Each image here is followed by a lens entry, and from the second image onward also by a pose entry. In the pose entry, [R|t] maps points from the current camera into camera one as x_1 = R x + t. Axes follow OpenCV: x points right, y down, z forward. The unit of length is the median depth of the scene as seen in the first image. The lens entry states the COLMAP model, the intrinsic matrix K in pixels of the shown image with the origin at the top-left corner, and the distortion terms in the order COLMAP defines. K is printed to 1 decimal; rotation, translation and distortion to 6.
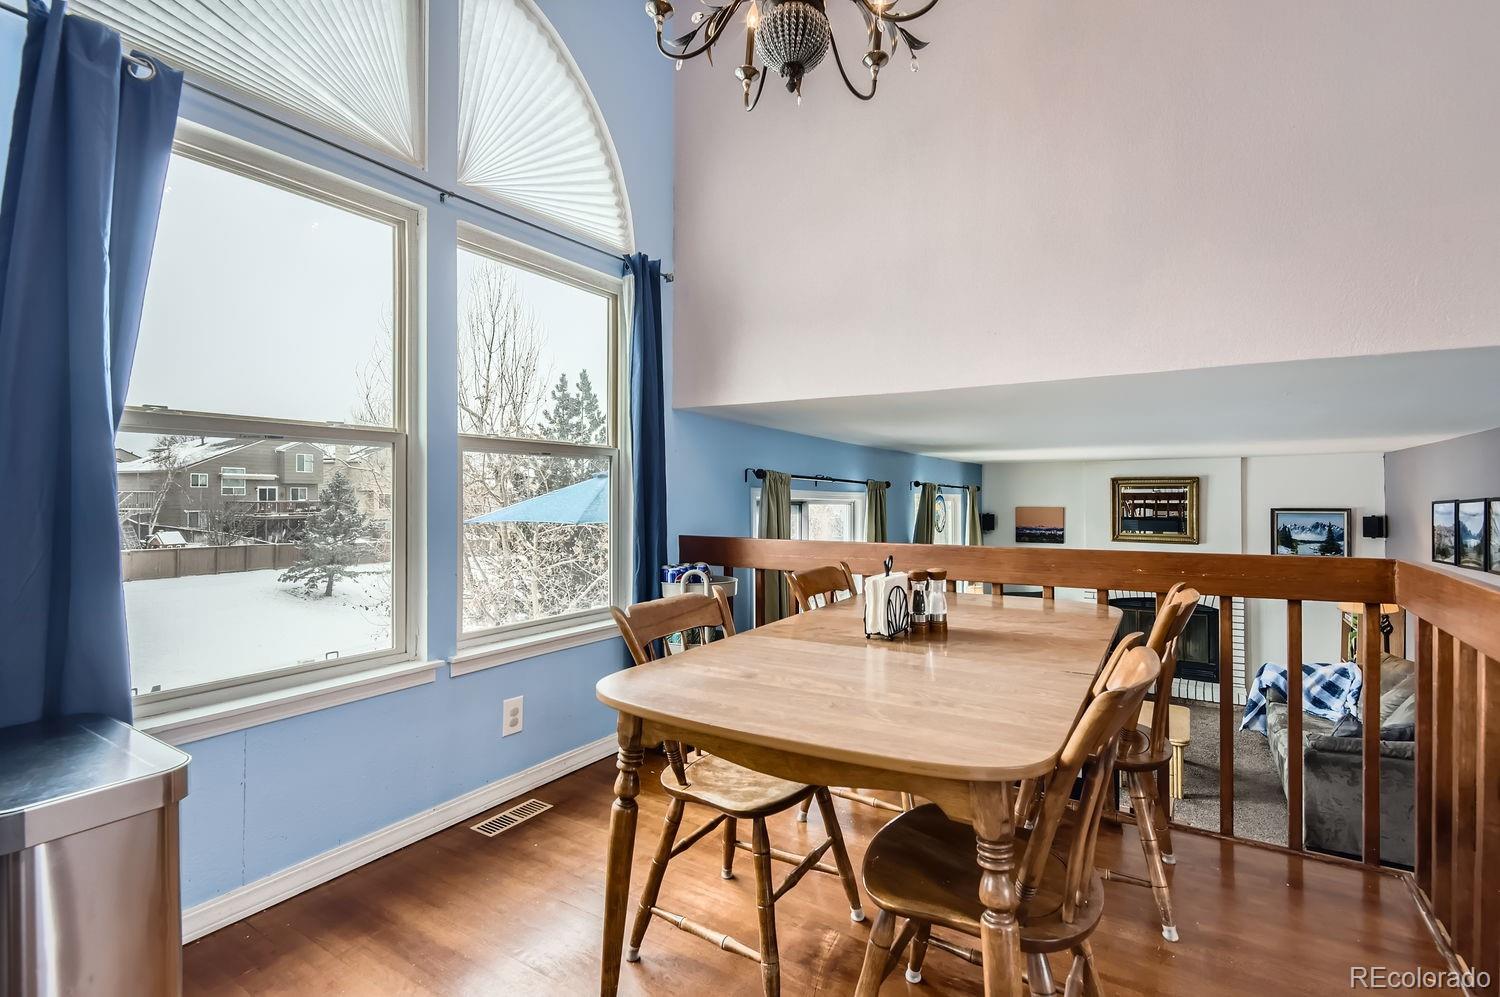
lens RADIAL K [[699.1, 0, 750.0], [0, 699.1, 498.5], [0, 0, 1]] dist [-0.005750, -0.001005]
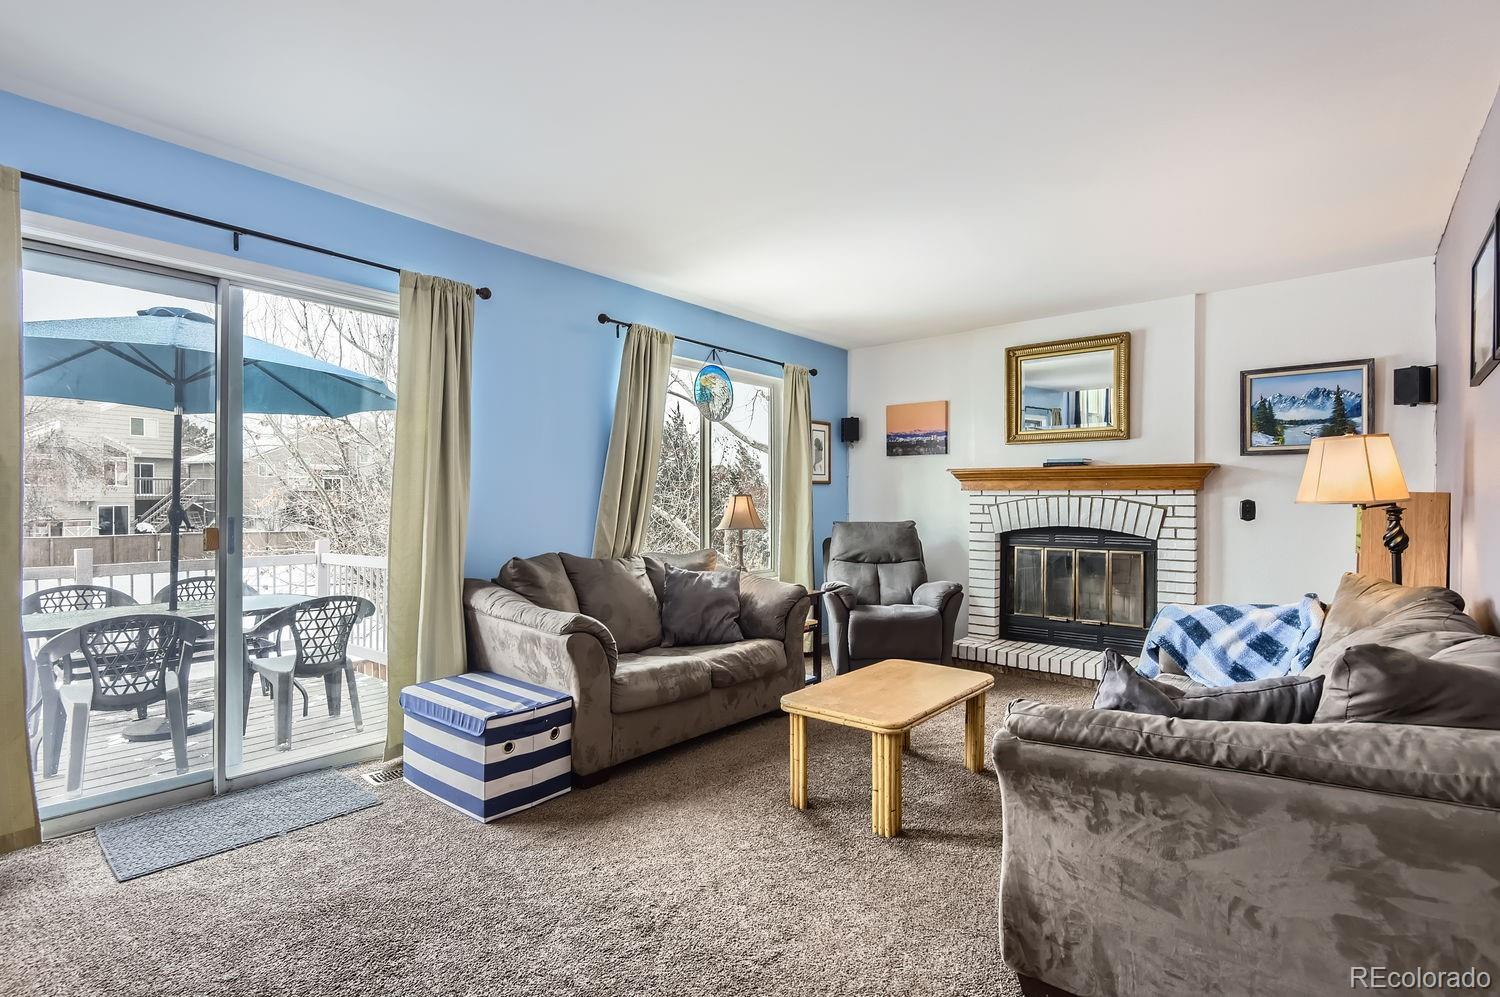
lens RADIAL K [[724.9, 0, 750.0], [0, 724.9, 498.5], [0, 0, 1]] dist [-0.005941, -0.000526]
pose [[0.991484, 0.002880, -0.130194, 0.433328], [-0.003273, 0.999991, -0.002802, 0.136415], [0.130185, 0.003204, 0.991485, 0.341659]]
